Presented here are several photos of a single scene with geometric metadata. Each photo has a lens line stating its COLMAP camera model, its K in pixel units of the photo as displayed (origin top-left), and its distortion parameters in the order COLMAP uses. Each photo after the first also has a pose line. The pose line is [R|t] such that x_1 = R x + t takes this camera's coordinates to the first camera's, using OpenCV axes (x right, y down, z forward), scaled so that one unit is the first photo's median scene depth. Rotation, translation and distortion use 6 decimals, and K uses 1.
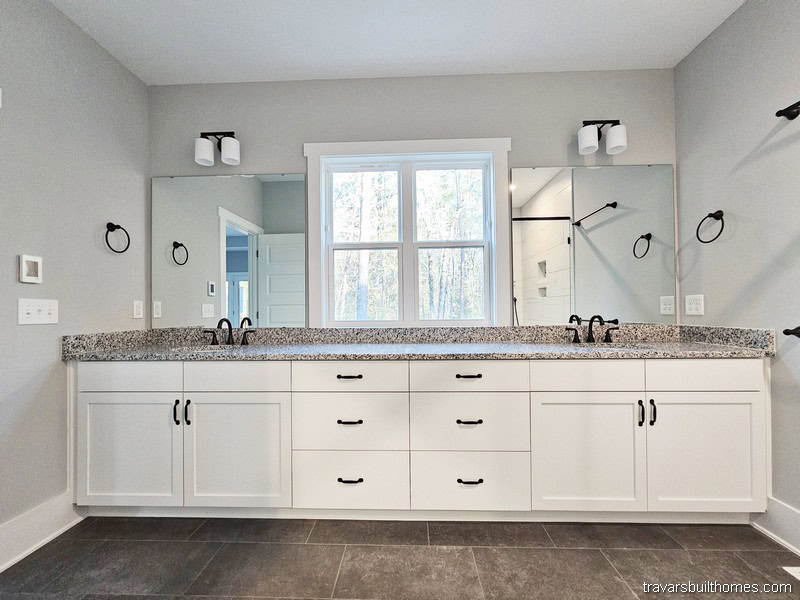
lens RADIAL K [[325.7, 0, 403.6], [0, 325.7, 306.6], [0, 0, 1]] dist [-0.000161, 0.000169]
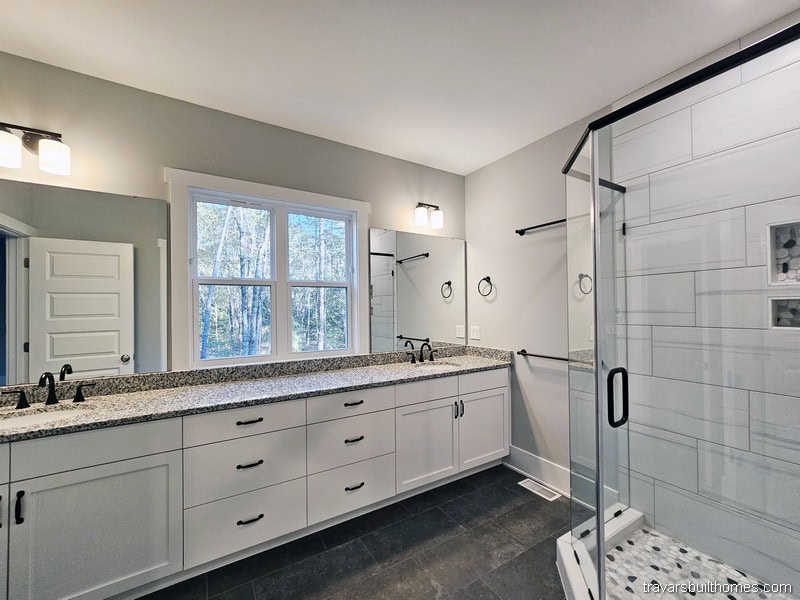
lens RADIAL K [[325.7, 0, 396.7], [0, 325.7, 305.9], [0, 0, 1]] dist [-0.000161, 0.000169]
pose [[0.839160, 0.005475, 0.543857, -0.294453], [-0.007033, 0.999975, 0.000786, -0.139509], [-0.543839, -0.004484, 0.839178, -0.118937]]
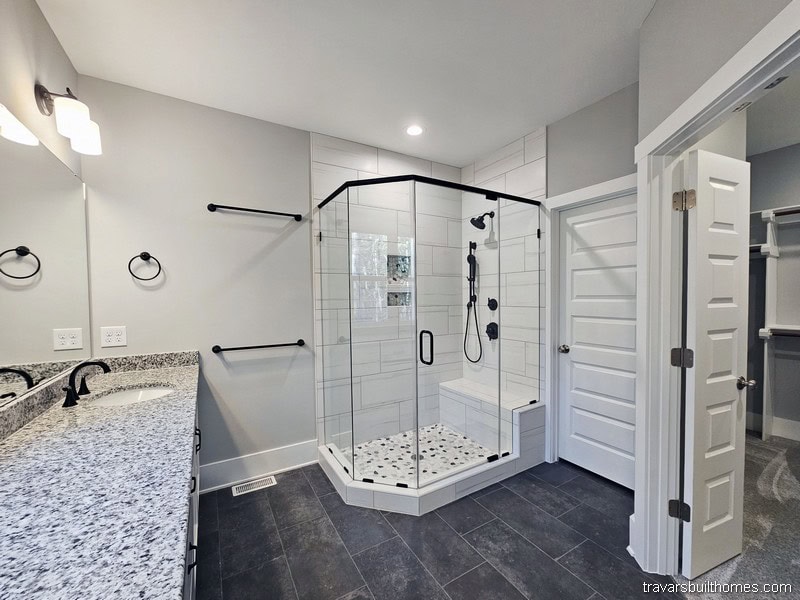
lens RADIAL K [[325.7, 0, 397.0], [0, 325.7, 307.2], [0, 0, 1]] dist [-0.000161, 0.000169]
pose [[-0.530952, -0.006695, 0.847376, -0.446758], [0.005170, 0.999925, 0.011140, -0.106808], [-0.847386, 0.010296, -0.530877, 0.830362]]
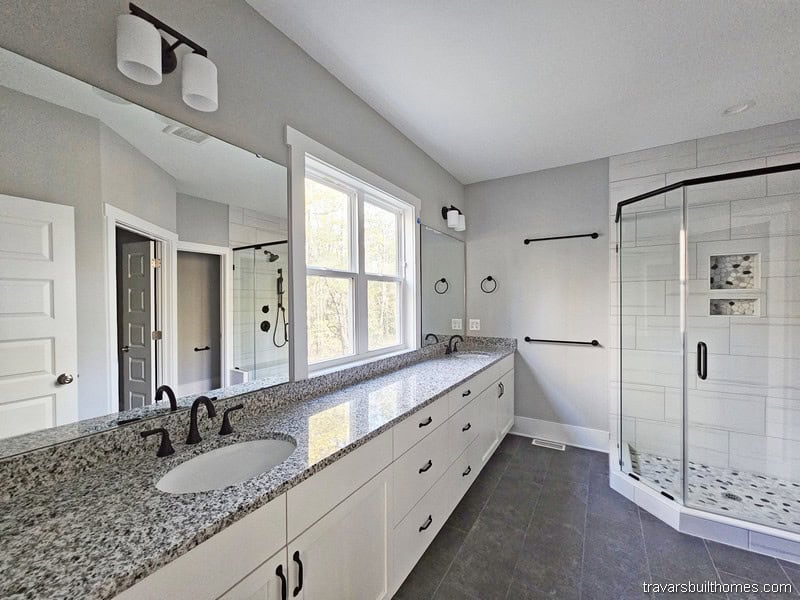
lens RADIAL K [[325.7, 0, 400.3], [0, 325.7, 303.0], [0, 0, 1]] dist [-0.000161, 0.000169]
pose [[0.495759, 0.003127, 0.868454, -0.919423], [-0.012880, 0.999910, 0.003752, -0.133007], [-0.868364, -0.013046, 0.495755, 0.488251]]
